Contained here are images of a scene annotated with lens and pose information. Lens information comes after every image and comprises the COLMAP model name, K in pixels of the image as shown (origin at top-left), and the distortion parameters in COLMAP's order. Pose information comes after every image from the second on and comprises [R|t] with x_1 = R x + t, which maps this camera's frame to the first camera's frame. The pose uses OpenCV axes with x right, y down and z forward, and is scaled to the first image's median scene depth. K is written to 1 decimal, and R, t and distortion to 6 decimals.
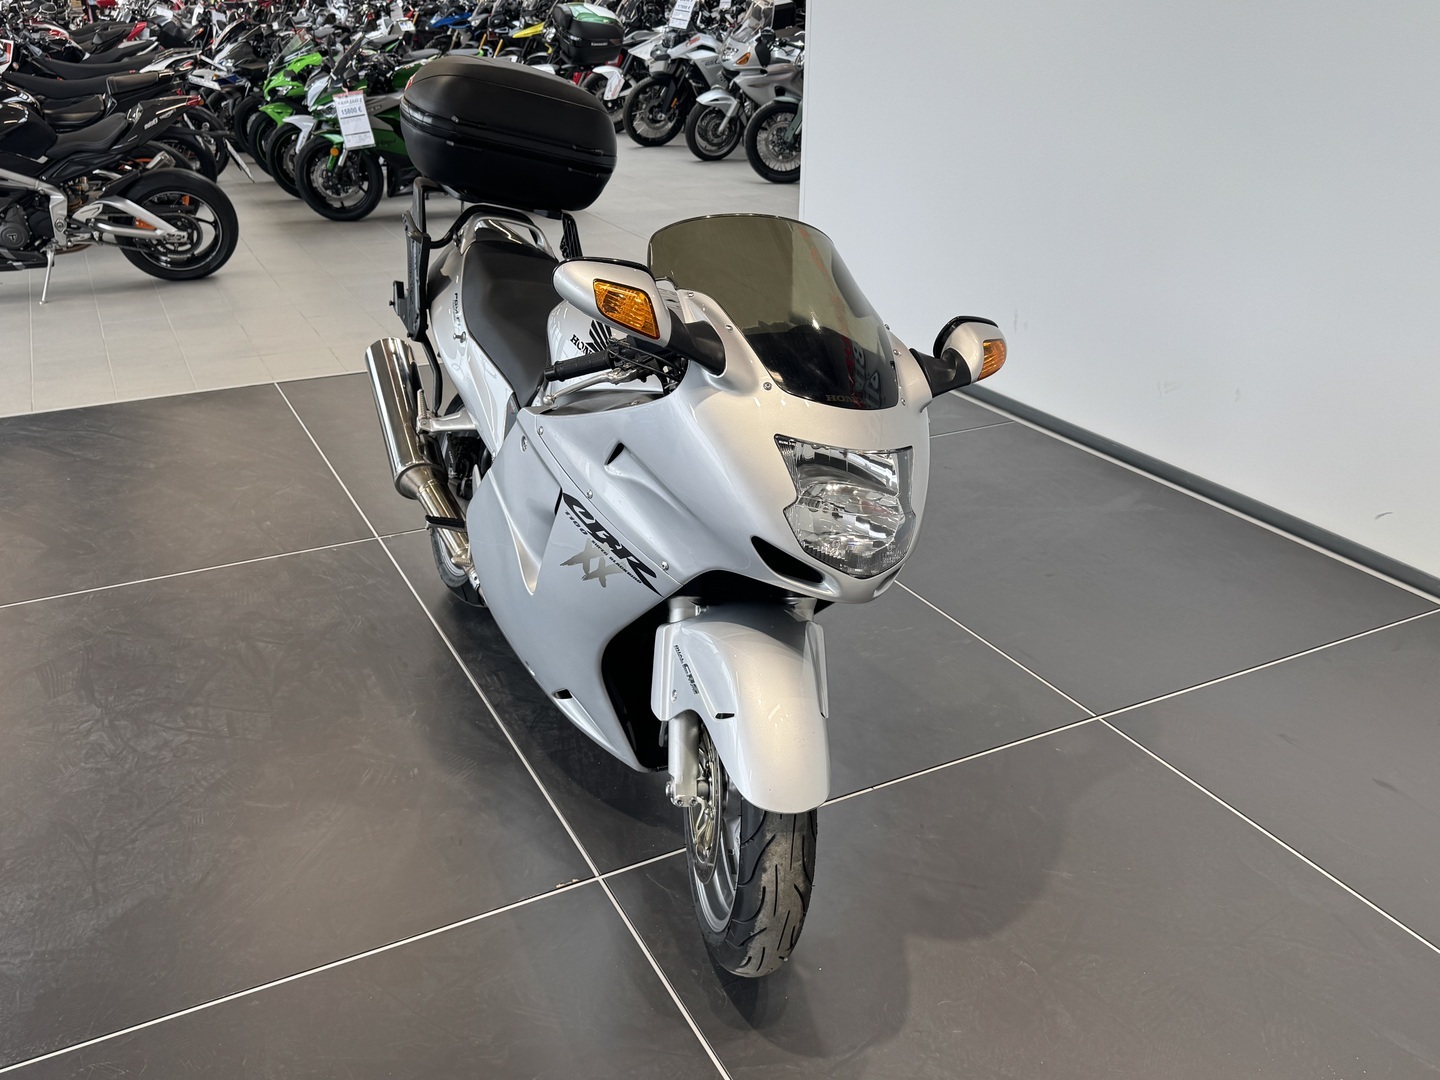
lens RADIAL K [[1261.8, 0, 720.0], [0, 1261.8, 540.0], [0, 0, 1]] dist [0.006258, -0.097402]
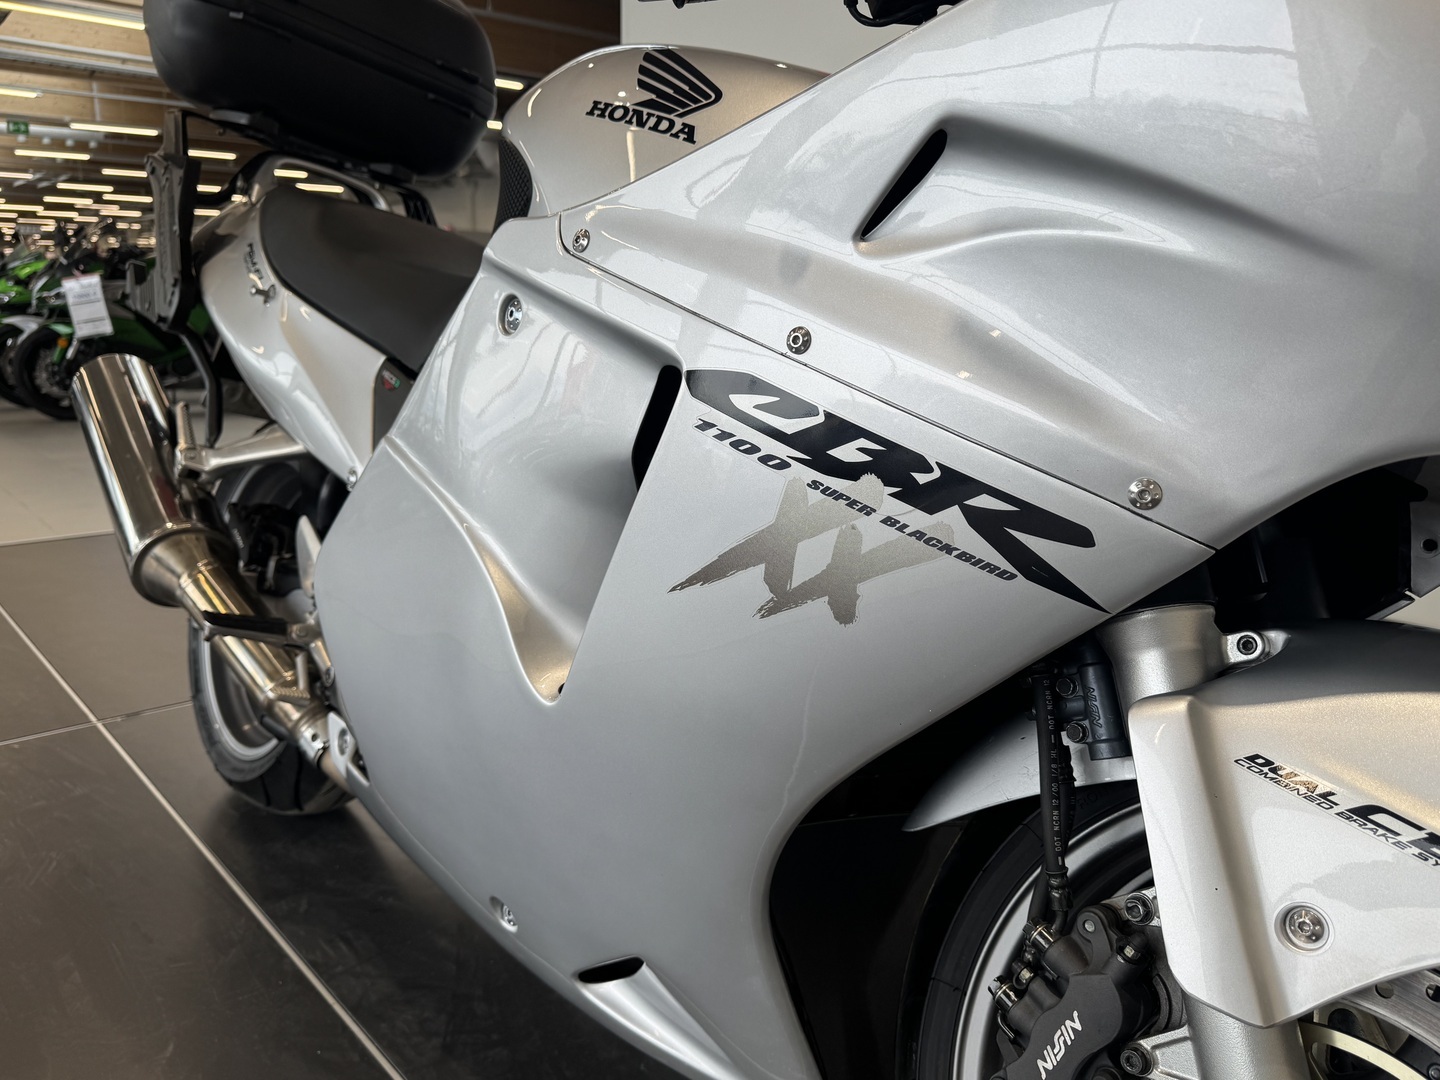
lens RADIAL K [[934.8, 0, 728.7], [0, 934.8, 541.4], [0, 0, 1]] dist [0.033062, -0.065688]
pose [[0.948585, -0.038051, 0.314226, -0.145789], [0.107176, 0.972718, -0.205751, 0.046729], [-0.297824, 0.228850, 0.926784, 0.577323]]
